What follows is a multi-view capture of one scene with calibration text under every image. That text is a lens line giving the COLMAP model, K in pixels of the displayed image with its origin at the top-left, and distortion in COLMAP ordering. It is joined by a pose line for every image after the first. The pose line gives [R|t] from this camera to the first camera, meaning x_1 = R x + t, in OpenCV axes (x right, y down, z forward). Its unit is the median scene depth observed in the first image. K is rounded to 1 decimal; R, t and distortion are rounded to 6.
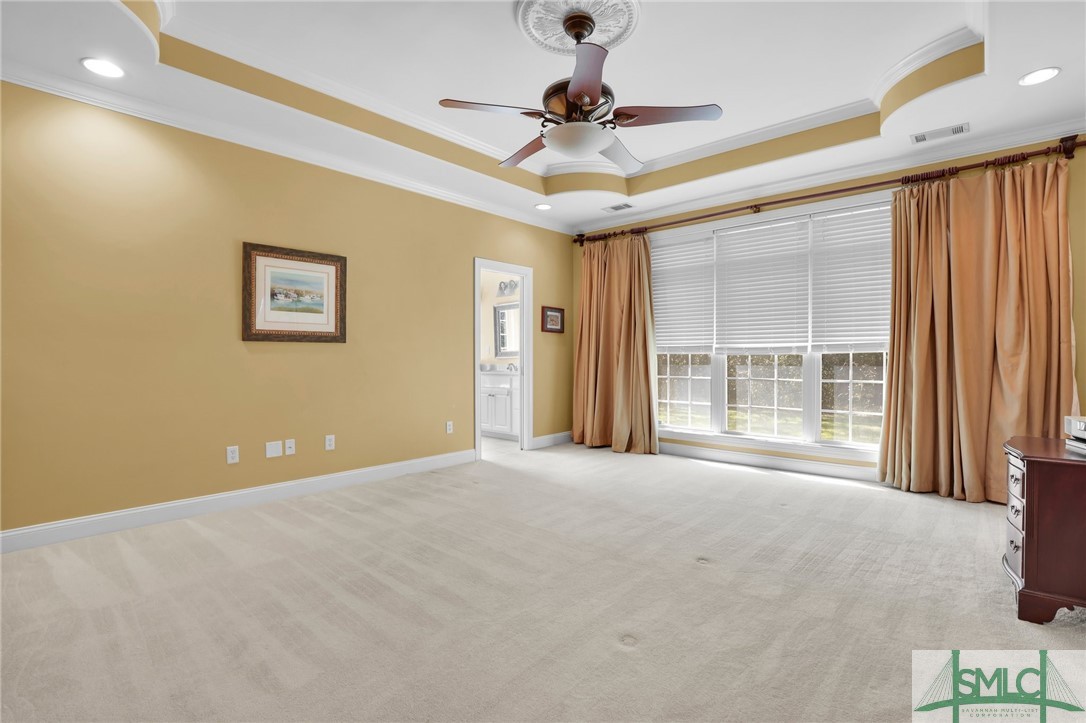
lens RADIAL K [[506.3, 0, 546.6], [0, 506.3, 361.1], [0, 0, 1]] dist [-0.034835, 0.006381]
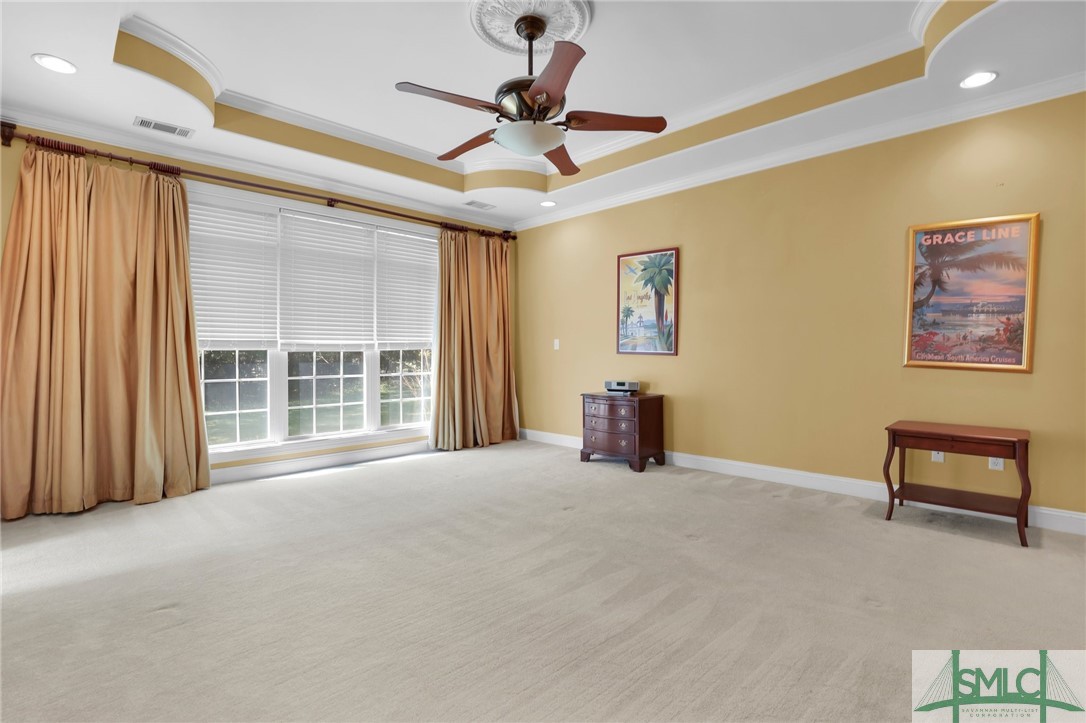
lens RADIAL K [[506.3, 0, 560.6], [0, 506.3, 348.7], [0, 0, 1]] dist [-0.034835, 0.006381]
pose [[0.035222, 0.009771, 0.999332, -0.632276], [0.011465, 0.999882, -0.010180, -0.003919], [-0.999314, 0.011816, 0.035106, 0.609546]]
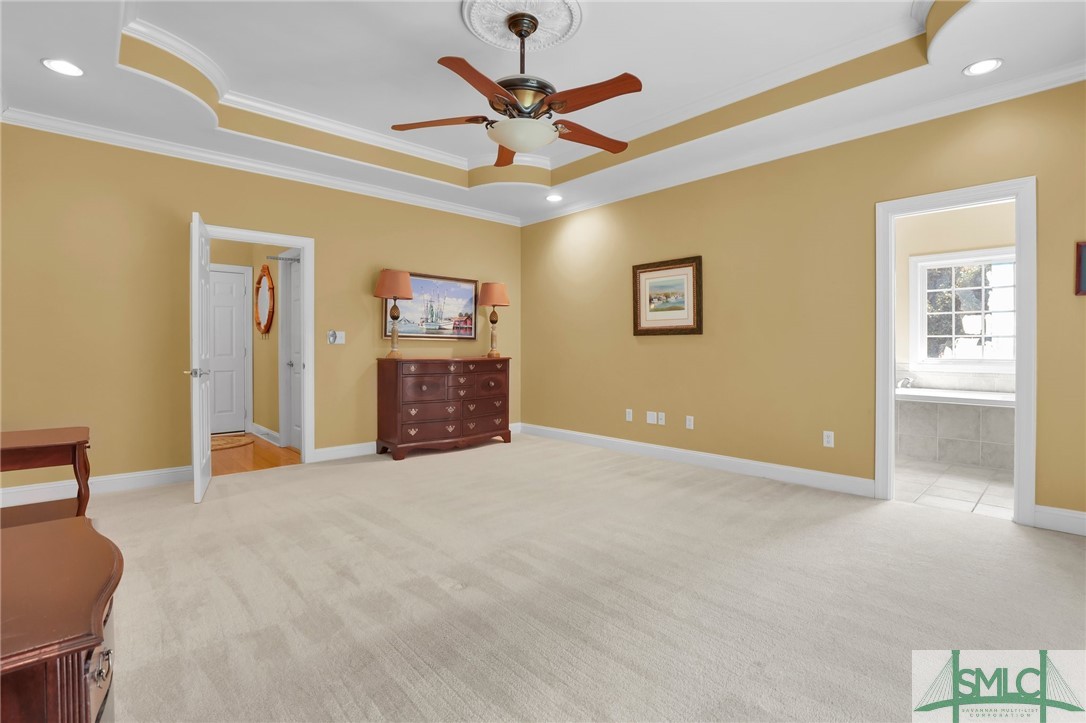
lens RADIAL K [[506.3, 0, 562.5], [0, 506.3, 350.3], [0, 0, 1]] dist [-0.034835, 0.006381]
pose [[-0.073901, 0.007260, -0.997239, 0.720419], [-0.007937, 0.999938, 0.007868, -0.007982], [0.997234, 0.008497, -0.073839, 0.787140]]
